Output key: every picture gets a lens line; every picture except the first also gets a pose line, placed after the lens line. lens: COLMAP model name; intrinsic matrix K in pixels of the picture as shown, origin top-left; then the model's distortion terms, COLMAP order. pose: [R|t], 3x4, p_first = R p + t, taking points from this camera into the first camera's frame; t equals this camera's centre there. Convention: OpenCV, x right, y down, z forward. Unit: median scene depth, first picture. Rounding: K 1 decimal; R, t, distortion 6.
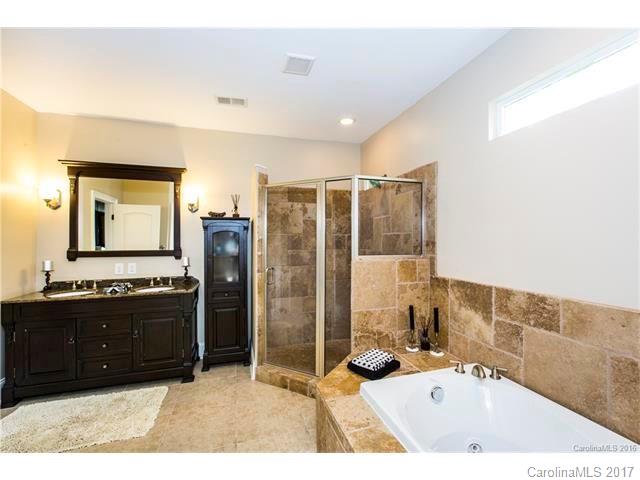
lens RADIAL K [[289.5, 0, 321.2], [0, 289.5, 237.9], [0, 0, 1]] dist [0.005387, 0.000313]
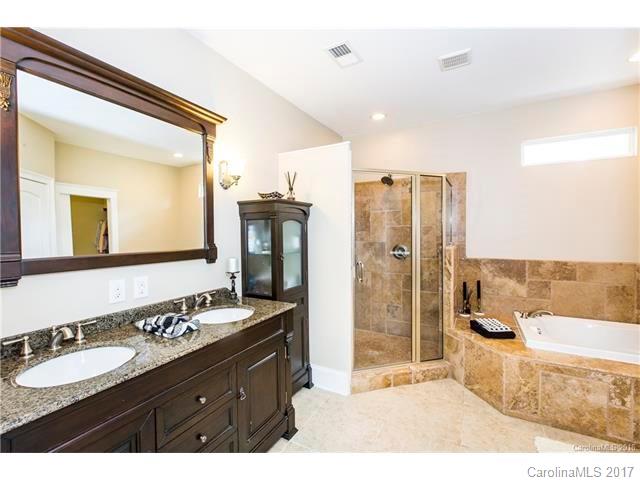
lens RADIAL K [[289.5, 0, 321.2], [0, 289.5, 240.9], [0, 0, 1]] dist [0.005387, 0.000313]
pose [[0.703902, -0.022466, 0.709941, -1.201764], [0.000903, 0.999527, 0.030735, 0.013193], [-0.710296, -0.020994, 0.703590, 0.632667]]
